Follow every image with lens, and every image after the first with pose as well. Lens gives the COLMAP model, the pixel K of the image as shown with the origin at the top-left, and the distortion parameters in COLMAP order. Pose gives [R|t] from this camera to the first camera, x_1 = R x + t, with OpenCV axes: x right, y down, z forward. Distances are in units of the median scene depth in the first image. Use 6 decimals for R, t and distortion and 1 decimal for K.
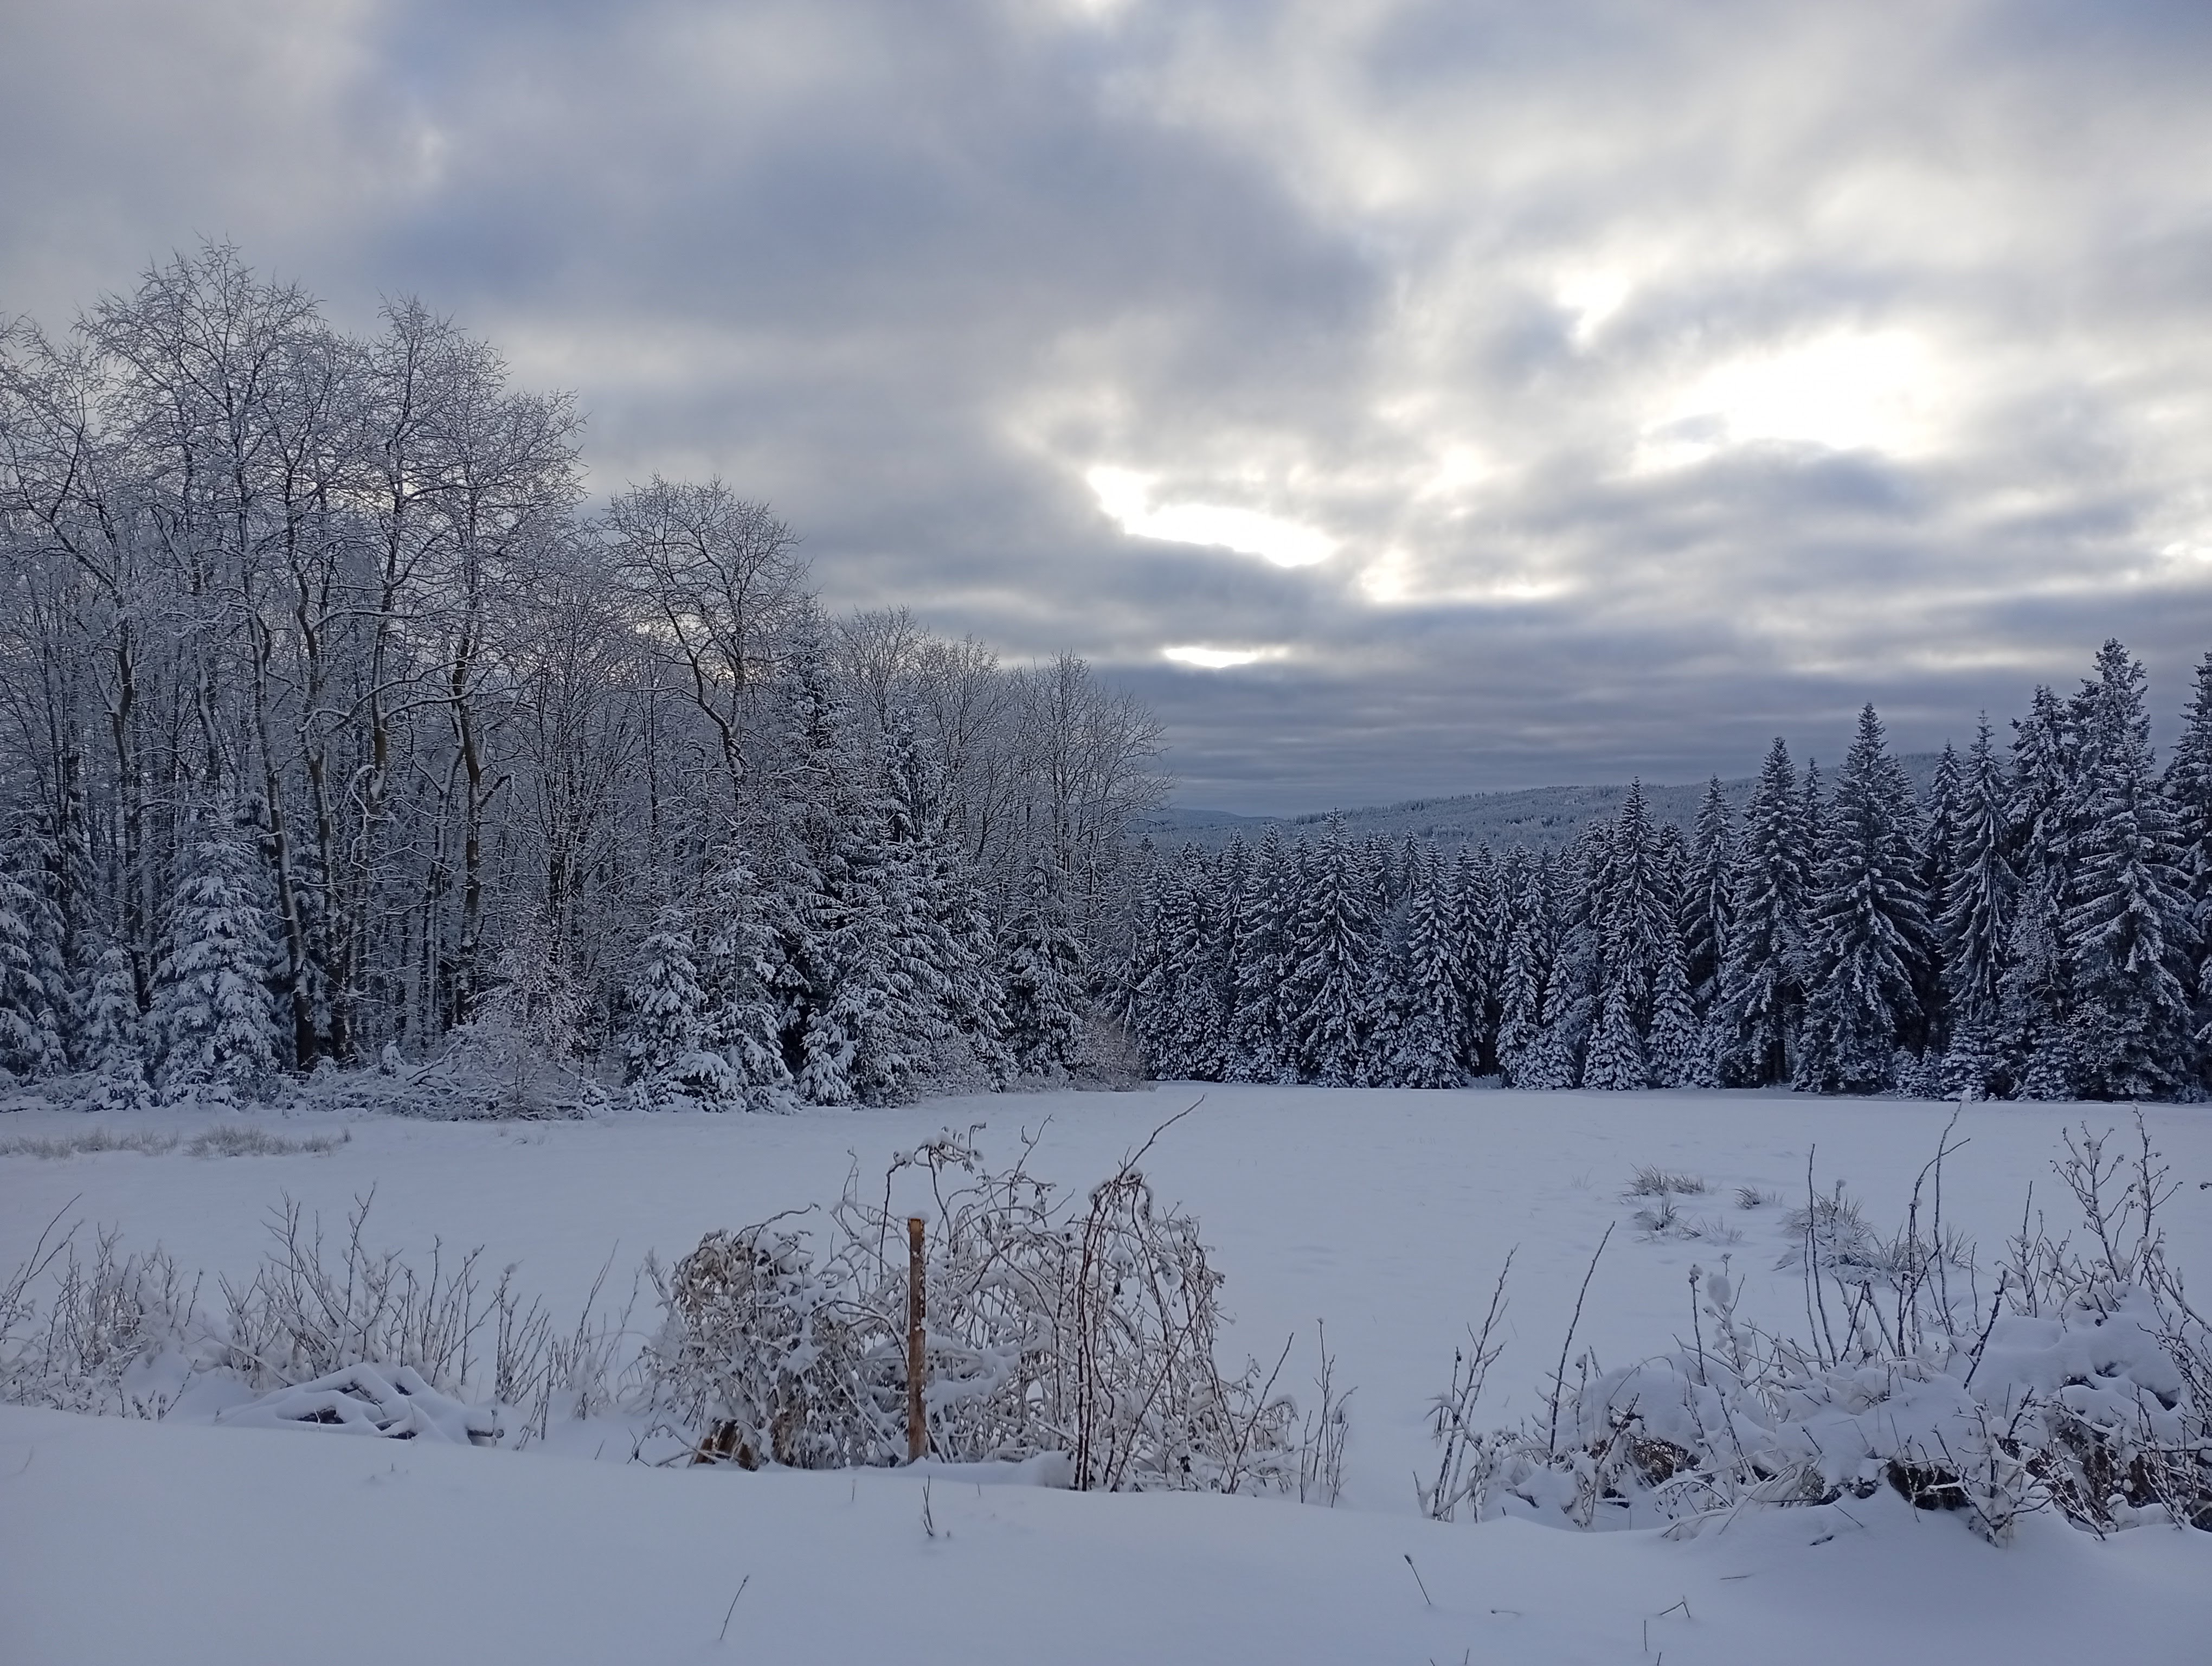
lens RADIAL K [[1692.1, 0, 1108.1], [0, 1692.1, 837.9], [0, 0, 1]] dist [0.085544, -0.141448]
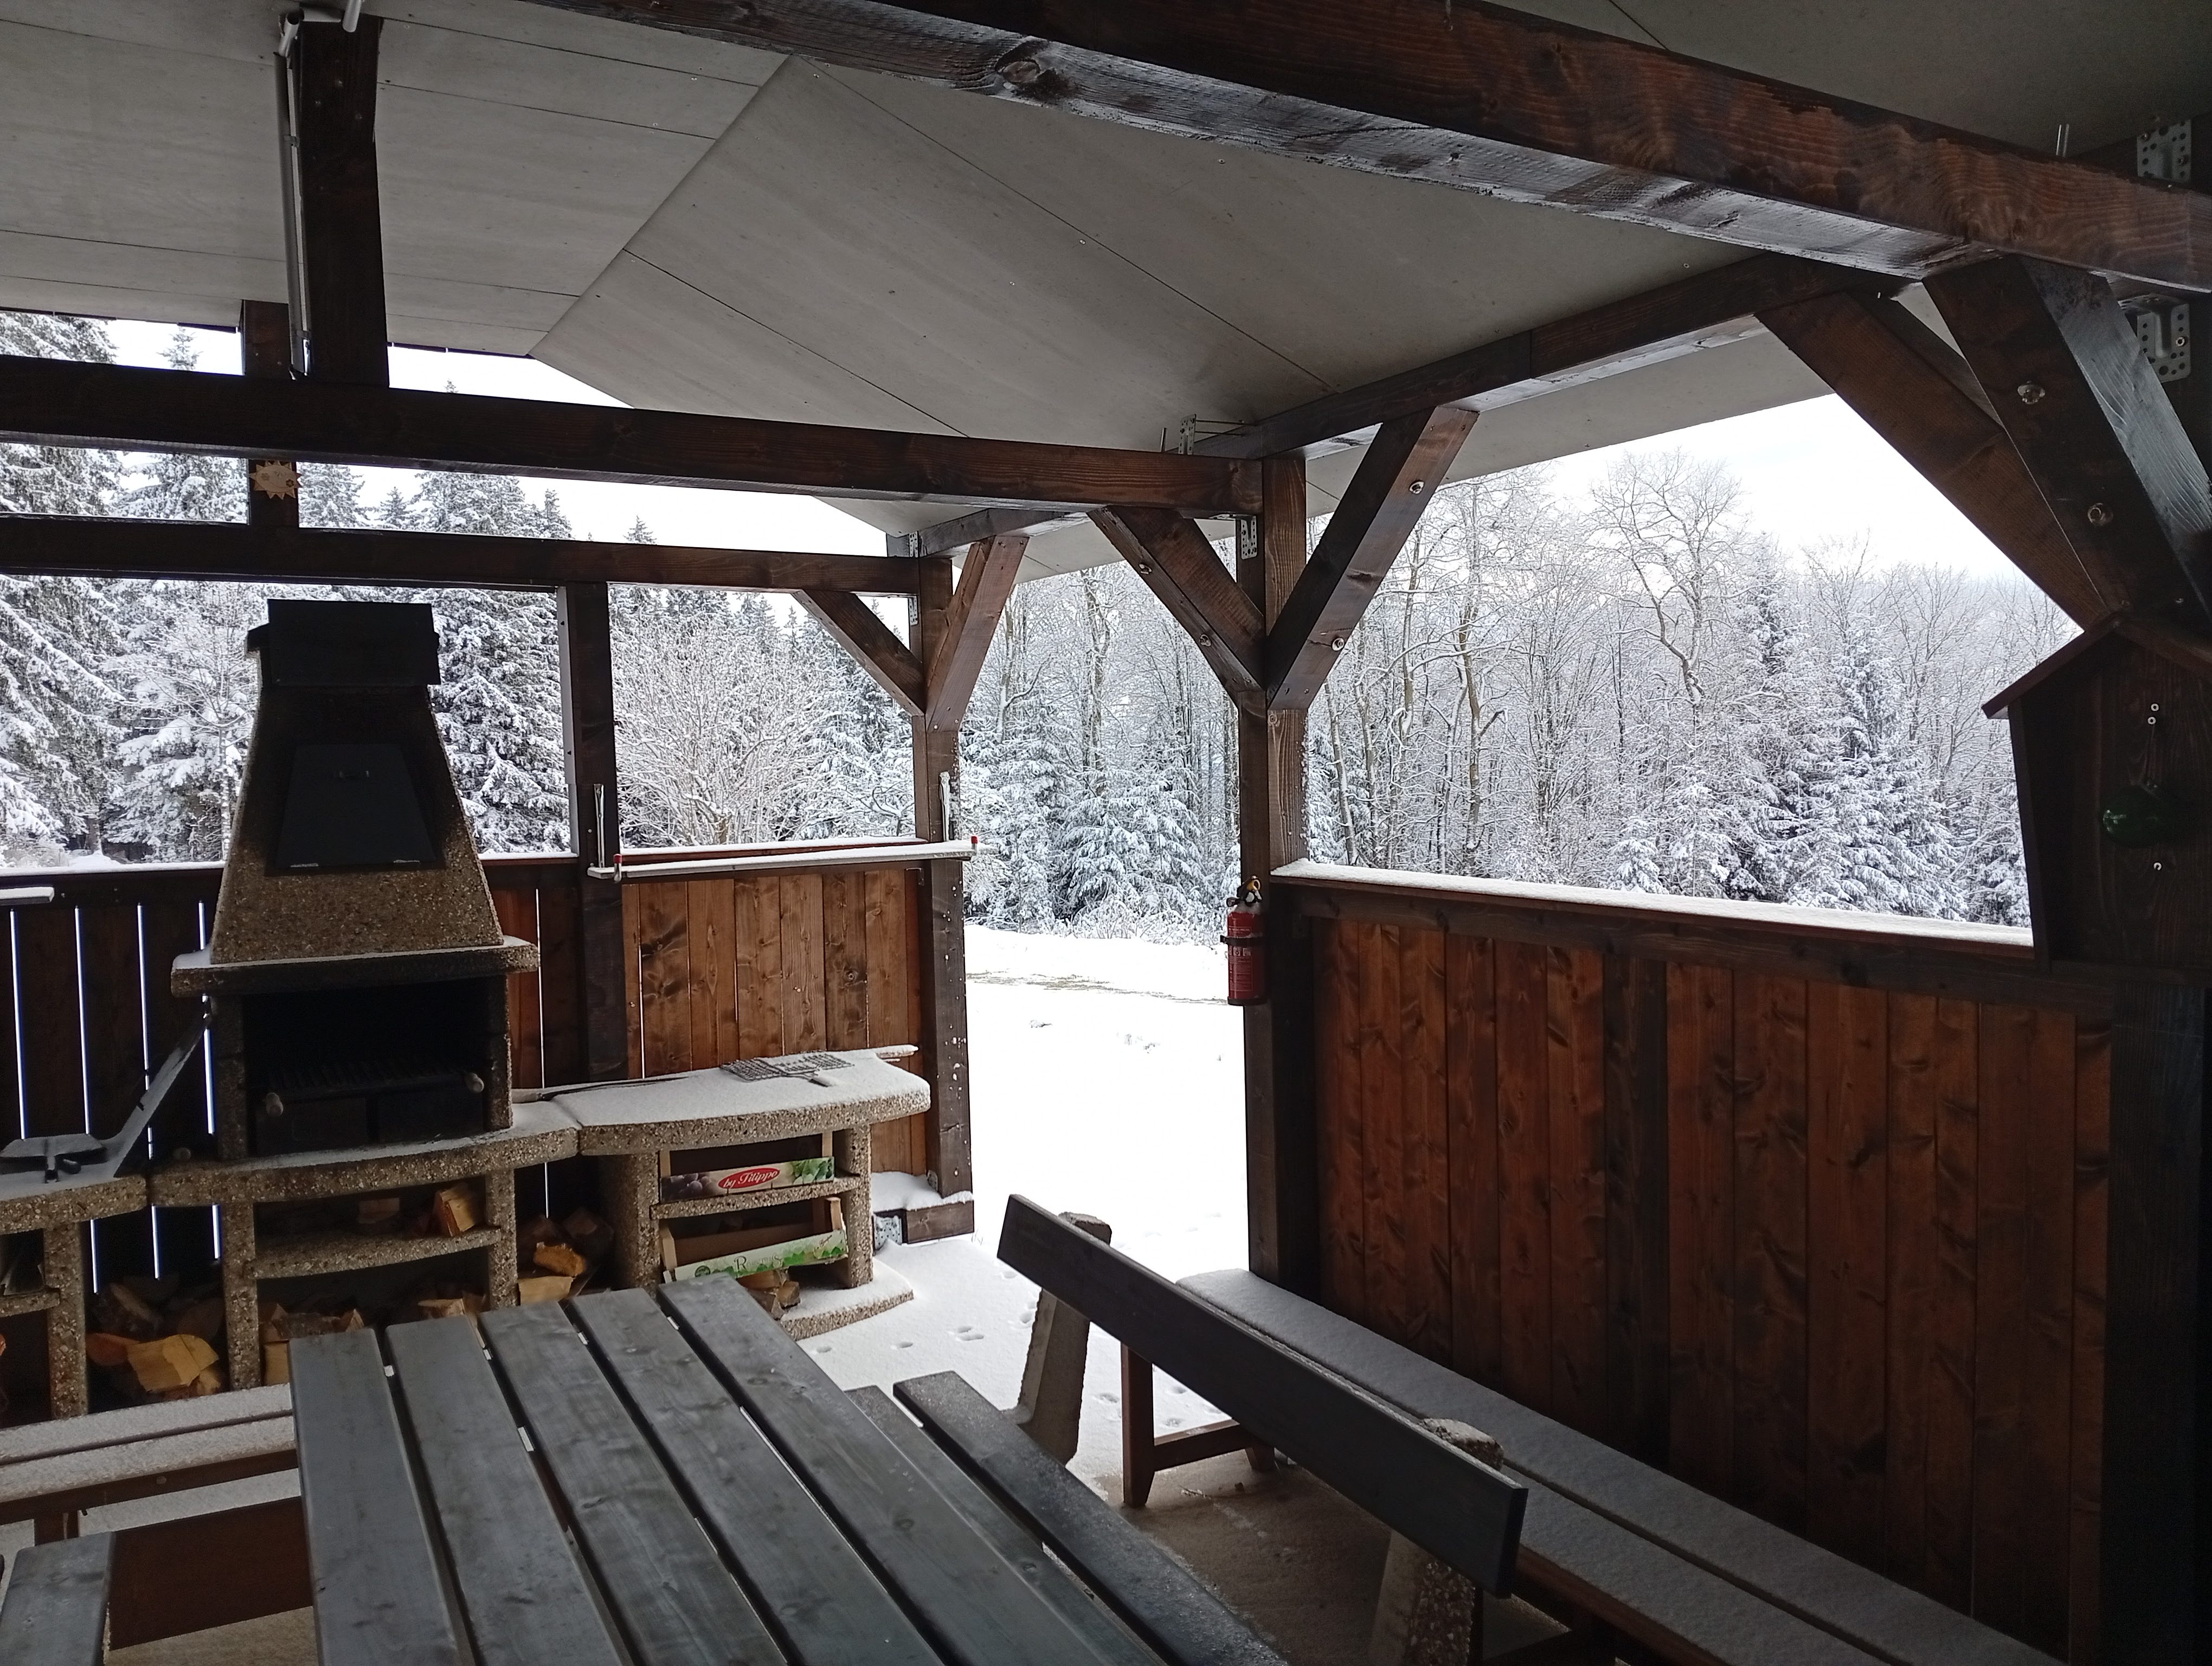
lens RADIAL K [[1692.1, 0, 1104.3], [0, 1692.1, 842.0], [0, 0, 1]] dist [0.085544, -0.141448]
pose [[0.852162, 0.011518, -0.523152, 0.041560], [0.016482, 0.998671, 0.048834, -0.005627], [0.523019, -0.050237, 0.850839, -0.177499]]
